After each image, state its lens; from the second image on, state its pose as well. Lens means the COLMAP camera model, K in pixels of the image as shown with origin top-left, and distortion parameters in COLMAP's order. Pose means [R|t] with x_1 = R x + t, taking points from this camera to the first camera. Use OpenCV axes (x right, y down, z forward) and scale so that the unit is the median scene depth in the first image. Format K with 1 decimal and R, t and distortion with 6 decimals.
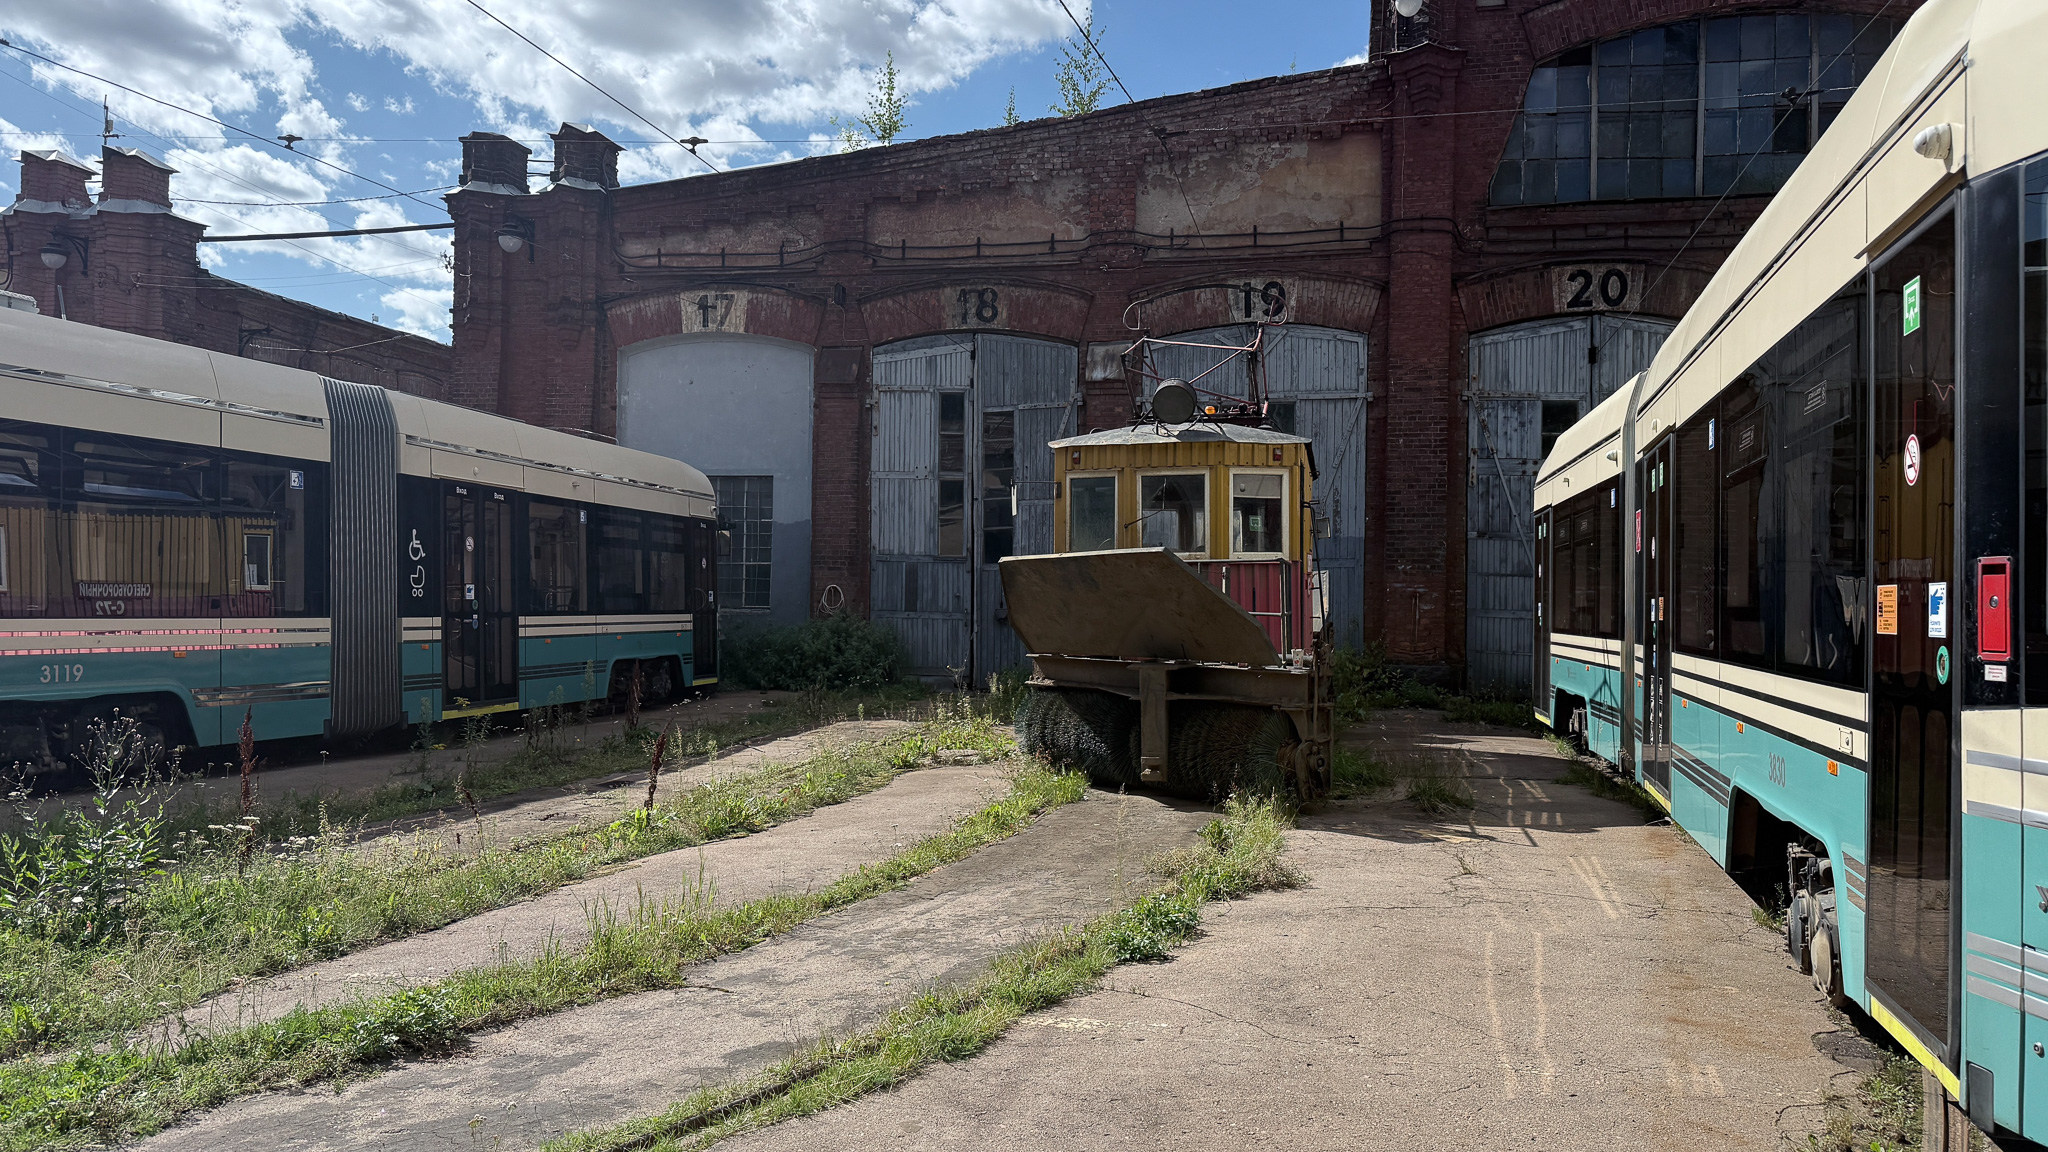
lens RADIAL K [[1488.8, 0, 1032.0], [0, 1488.8, 576.0], [0, 0, 1]] dist [0.042159, -0.016408]
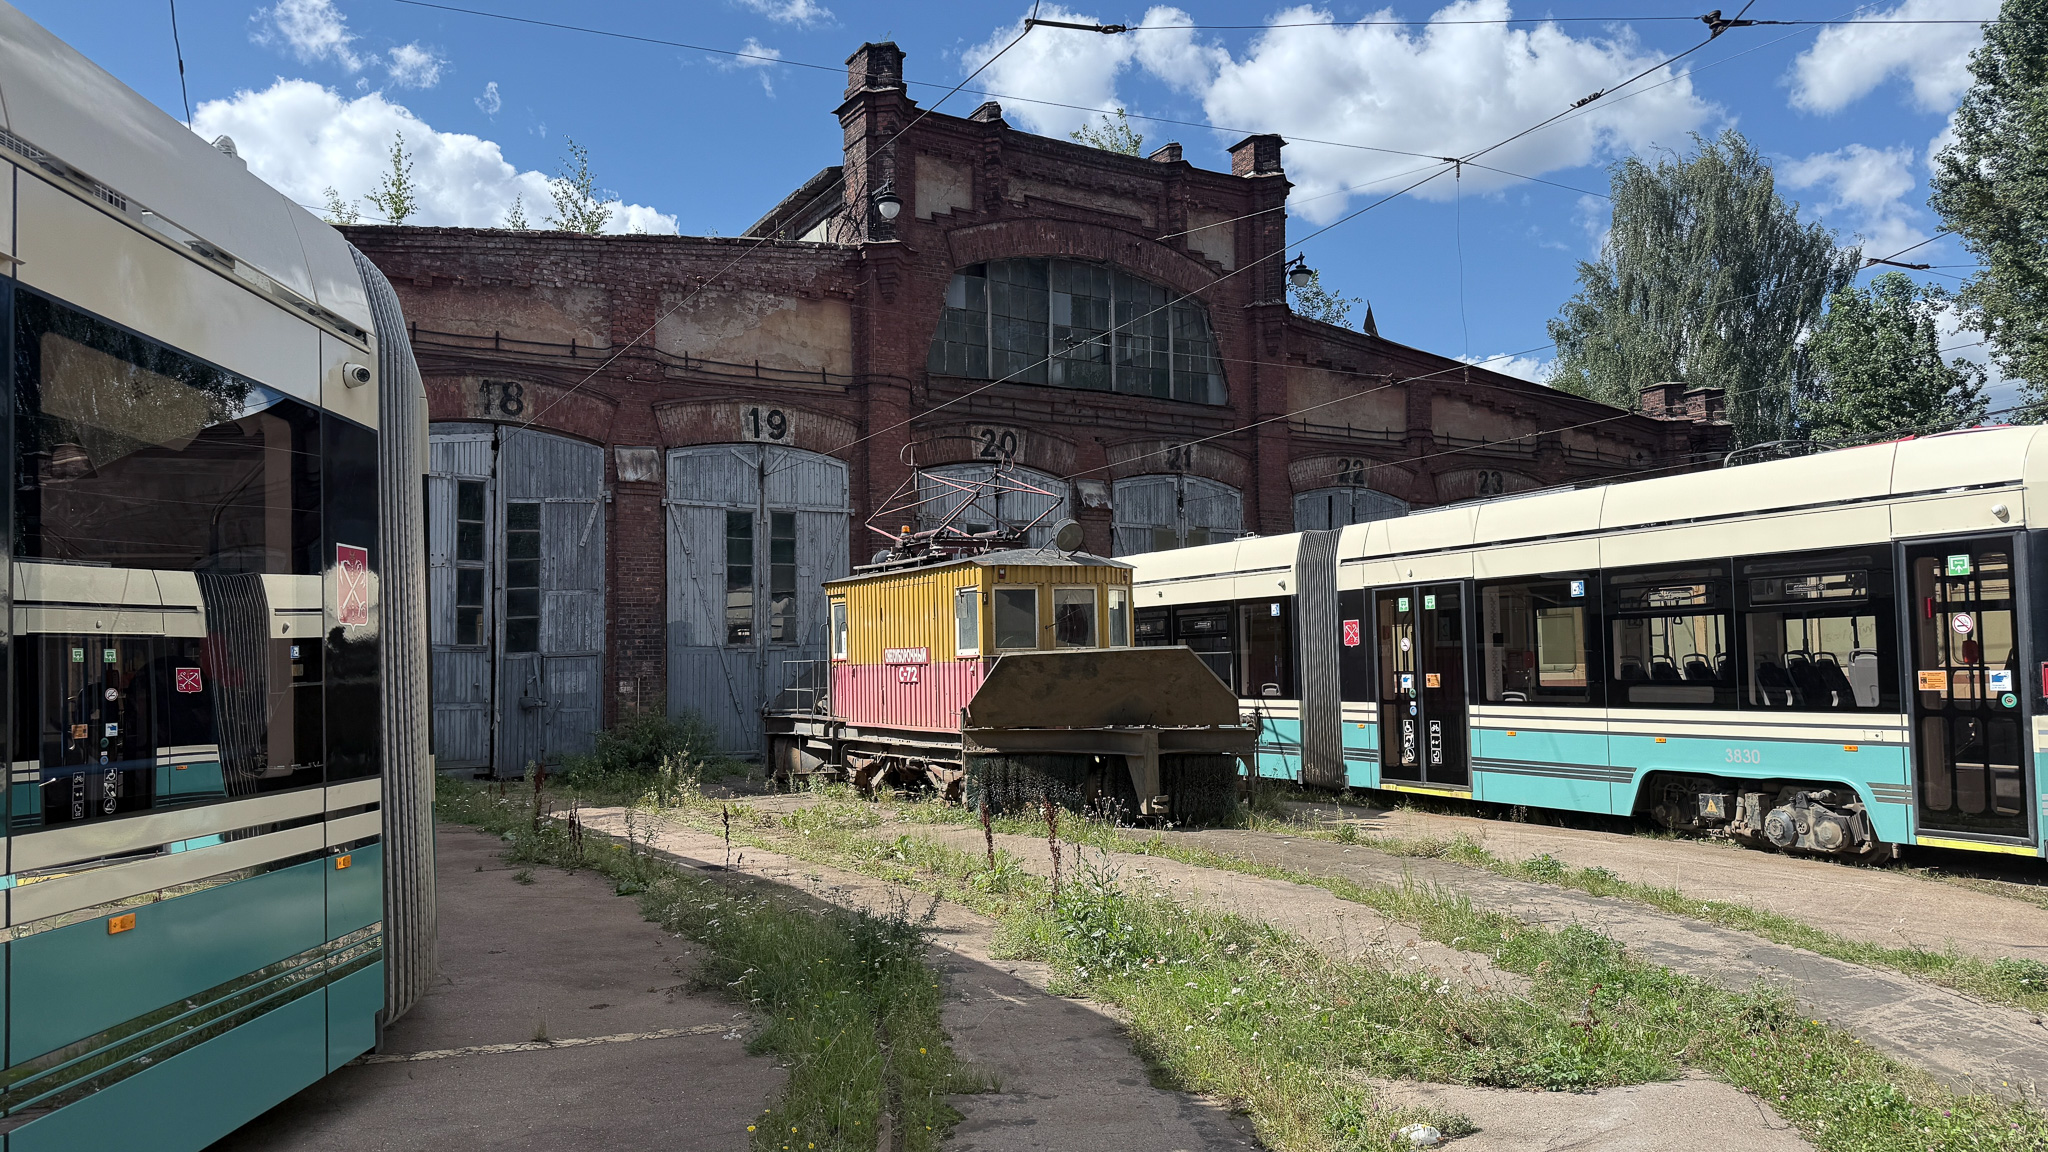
lens RADIAL K [[1434.3, 0, 1002.5], [0, 1434.3, 519.1], [0, 0, 1]] dist [0.102106, -0.135665]
pose [[0.739141, 0.055400, 0.671269, -0.450093], [0.007242, 0.995900, -0.090167, -0.007379], [-0.673512, 0.071507, 0.735709, 0.048067]]
